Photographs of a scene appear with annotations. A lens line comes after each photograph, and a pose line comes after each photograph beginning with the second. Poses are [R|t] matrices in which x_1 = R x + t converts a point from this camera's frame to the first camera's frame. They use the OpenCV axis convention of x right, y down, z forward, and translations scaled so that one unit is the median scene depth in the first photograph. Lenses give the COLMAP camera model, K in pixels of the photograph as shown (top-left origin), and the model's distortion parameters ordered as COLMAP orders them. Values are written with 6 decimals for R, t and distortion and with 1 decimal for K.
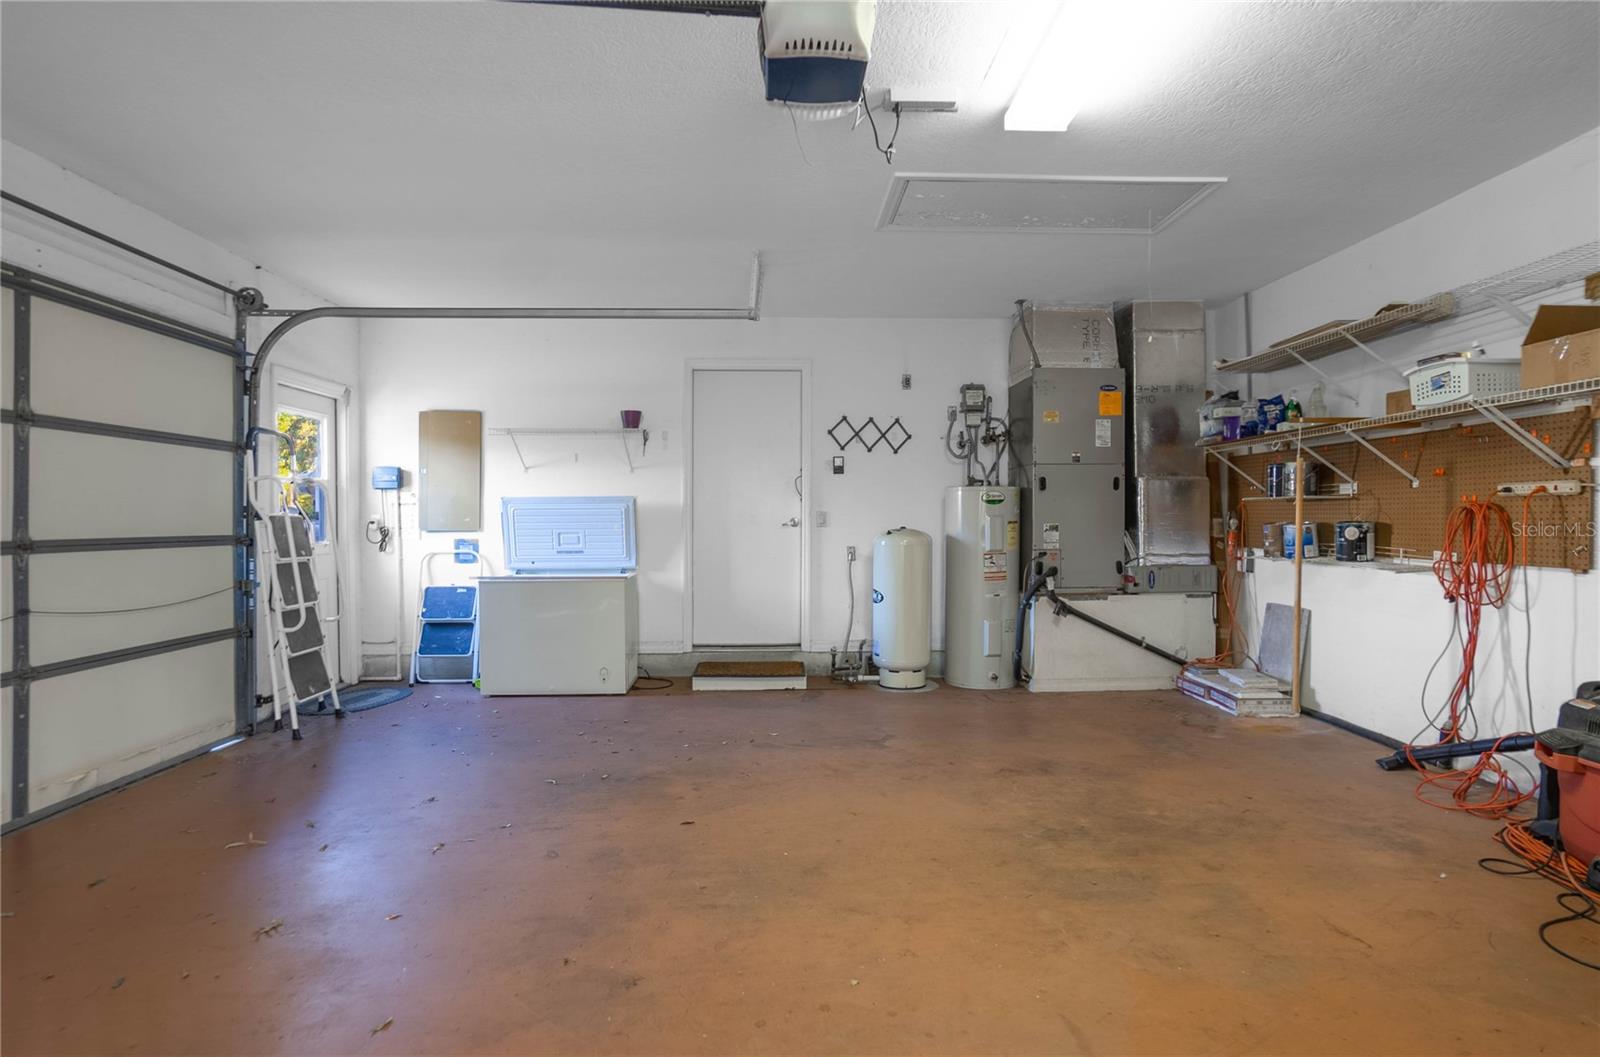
lens RADIAL K [[781.4, 0, 795.1], [0, 781.4, 545.4], [0, 0, 1]] dist [-0.049712, 0.025245]
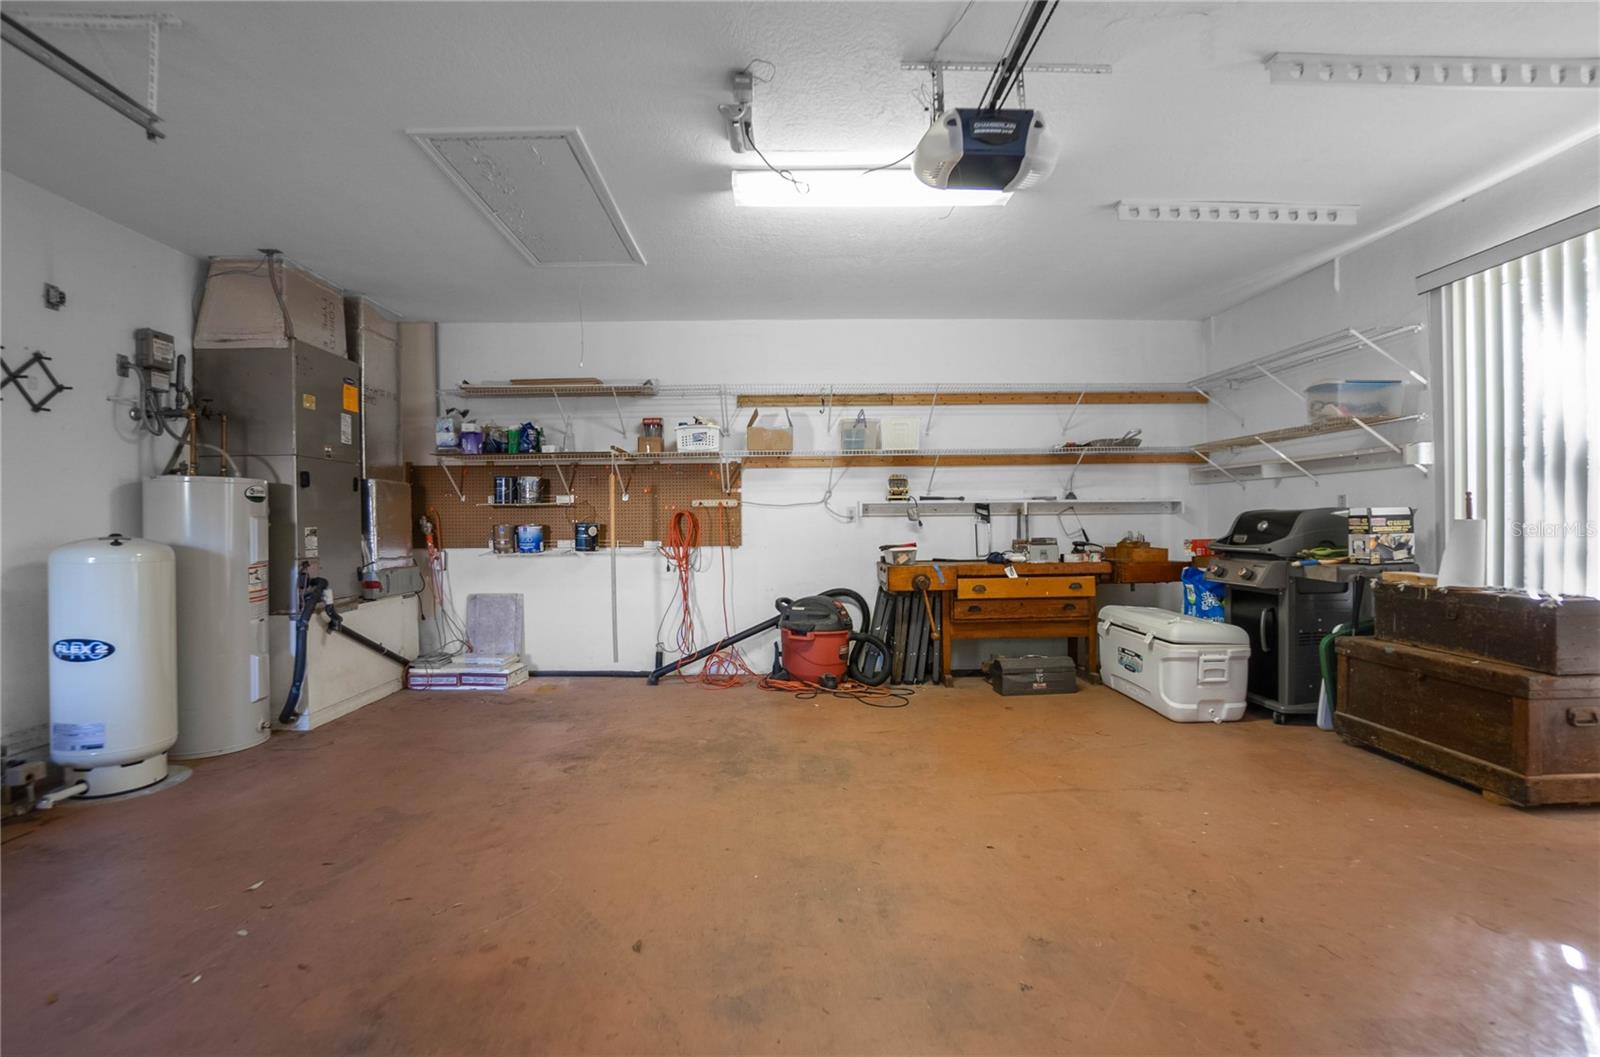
lens RADIAL K [[707.0, 0, 792.7], [0, 707.0, 536.0], [0, 0, 1]] dist [-0.055597, 0.021474]
pose [[0.031128, -0.014485, 0.999410, -0.472185], [0.041254, 0.999062, 0.013195, -0.007895], [-0.998664, 0.040819, 0.031696, 0.519138]]
